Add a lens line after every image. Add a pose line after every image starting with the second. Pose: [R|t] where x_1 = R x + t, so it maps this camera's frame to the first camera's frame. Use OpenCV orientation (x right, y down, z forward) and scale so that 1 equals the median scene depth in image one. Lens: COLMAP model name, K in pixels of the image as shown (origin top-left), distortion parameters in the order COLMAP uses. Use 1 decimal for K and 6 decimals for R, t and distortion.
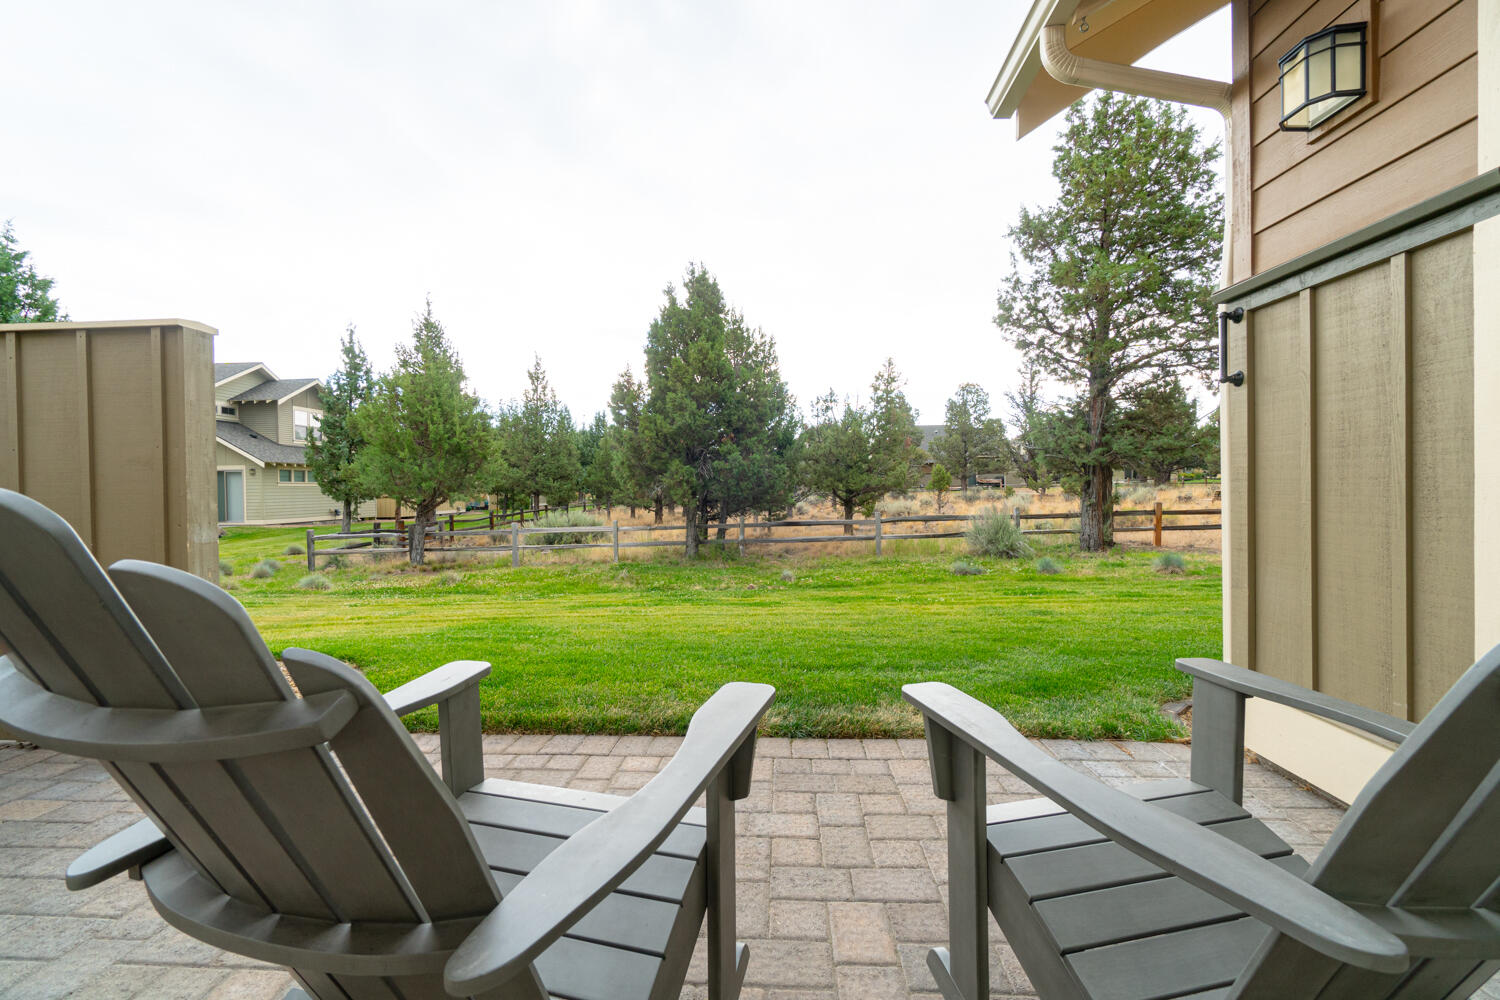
lens RADIAL K [[644.1, 0, 745.0], [0, 644.1, 500.3], [0, 0, 1]] dist [-0.002710, -0.000368]
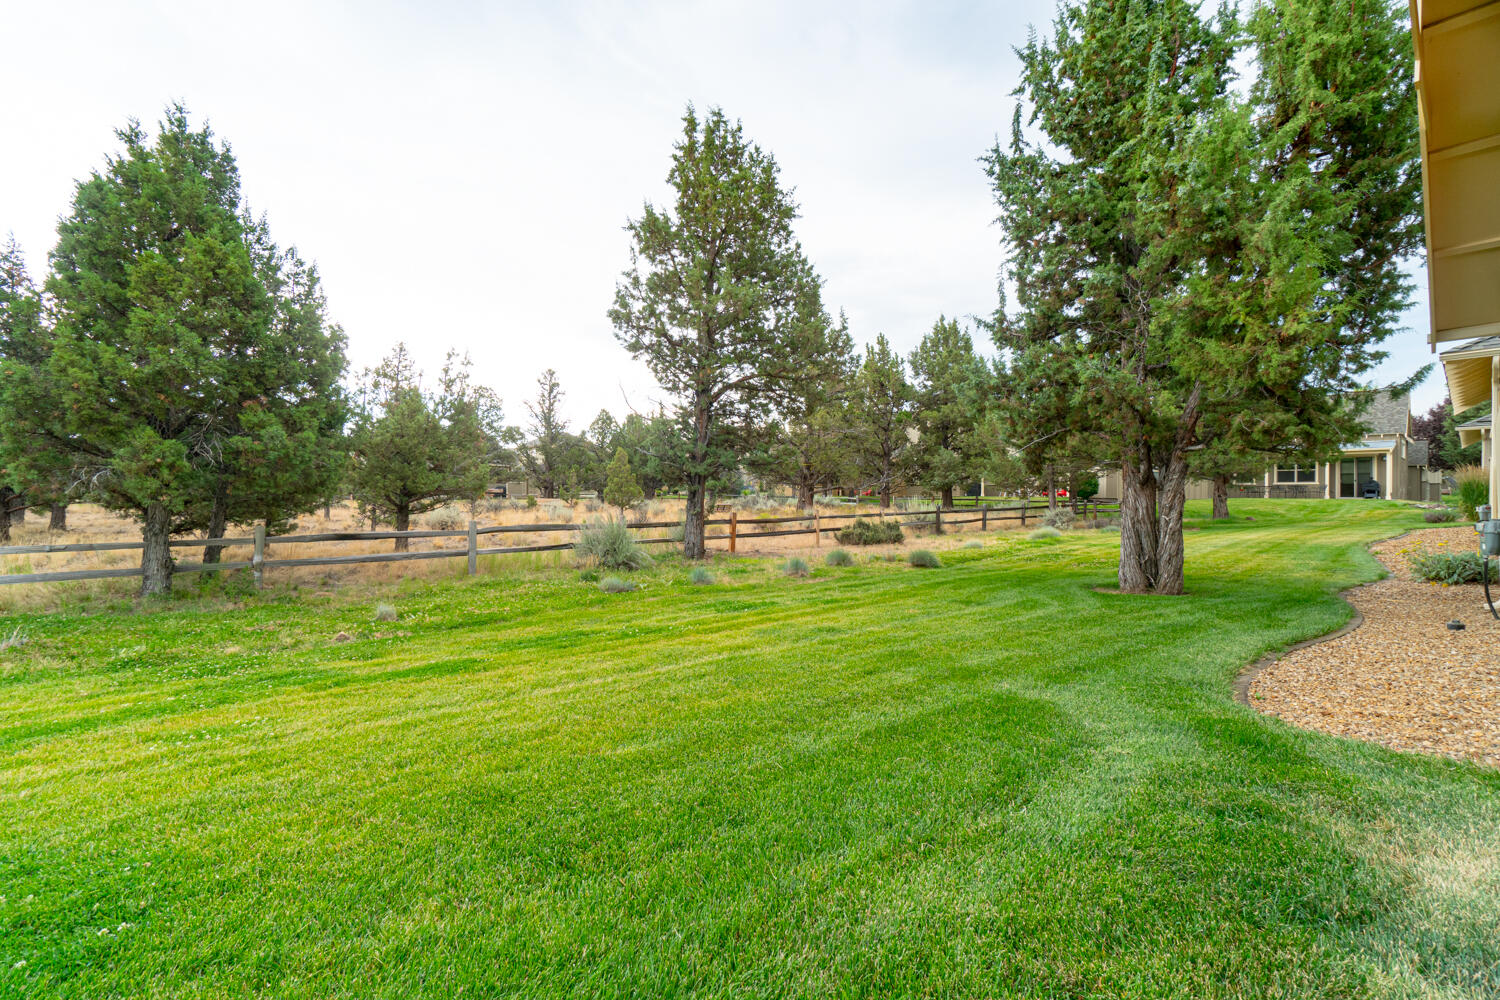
lens RADIAL K [[644.1, 0, 747.2], [0, 644.1, 497.2], [0, 0, 1]] dist [-0.002710, -0.000368]
pose [[0.712148, 0.028402, 0.701454, -0.116587], [-0.012343, 0.999533, -0.027940, 0.007735], [-0.701920, 0.011239, 0.712167, 0.202531]]
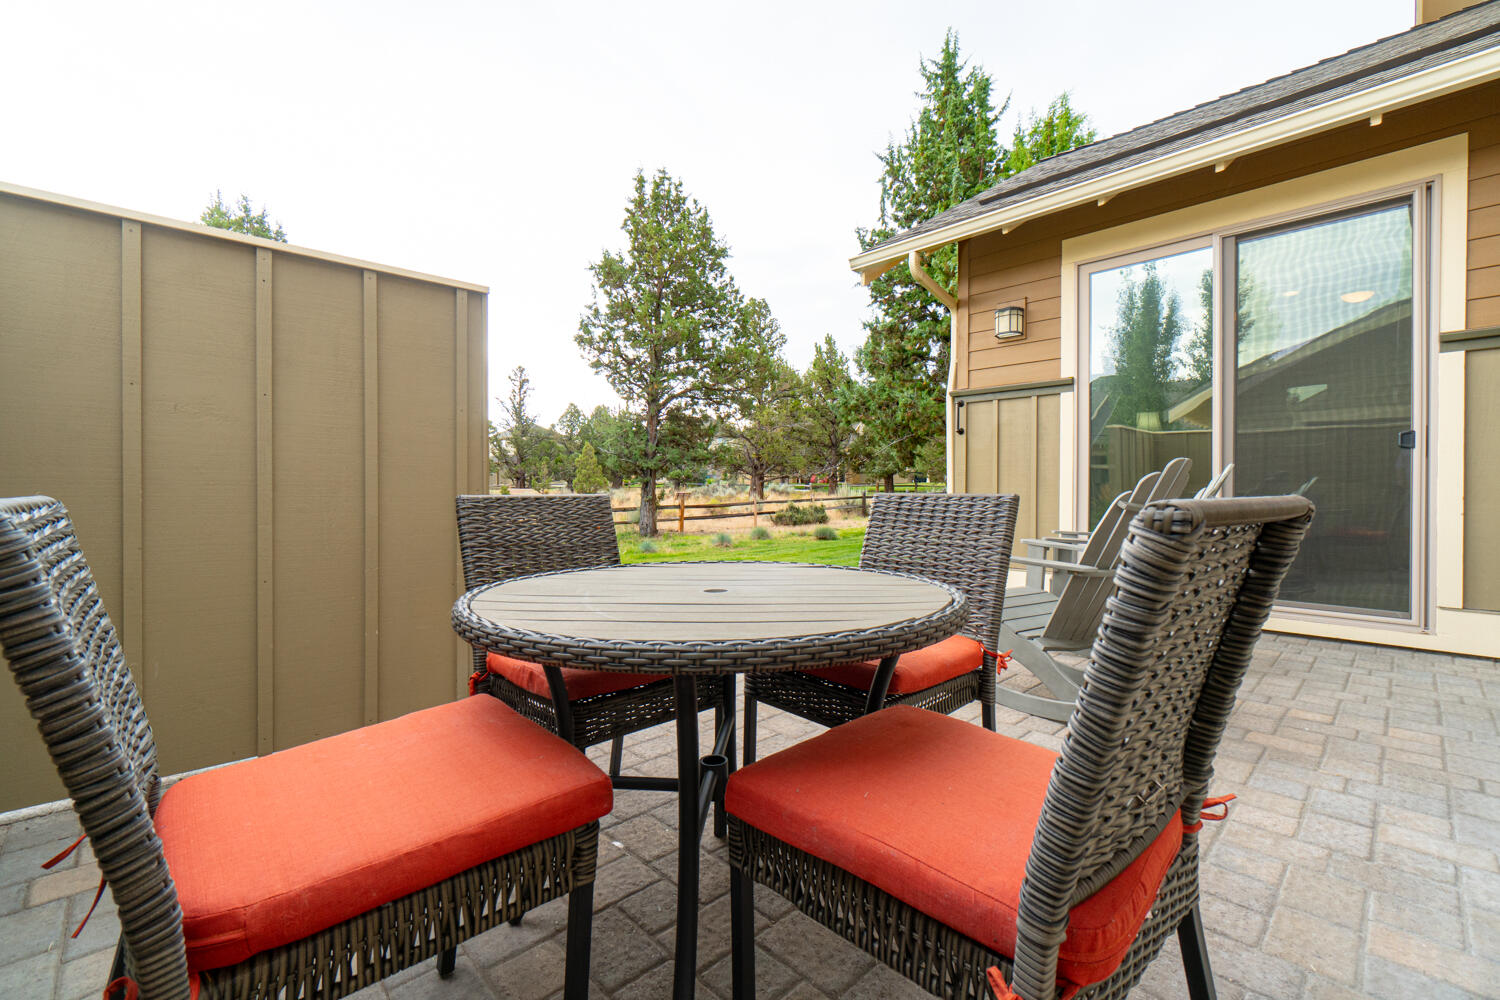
lens RADIAL K [[644.1, 0, 746.7], [0, 644.1, 497.2], [0, 0, 1]] dist [-0.002710, -0.000368]
pose [[0.681084, 0.007696, 0.732165, -0.241876], [-0.001538, 0.999958, -0.009081, 0.011346], [-0.732204, 0.005059, 0.681067, -0.000564]]
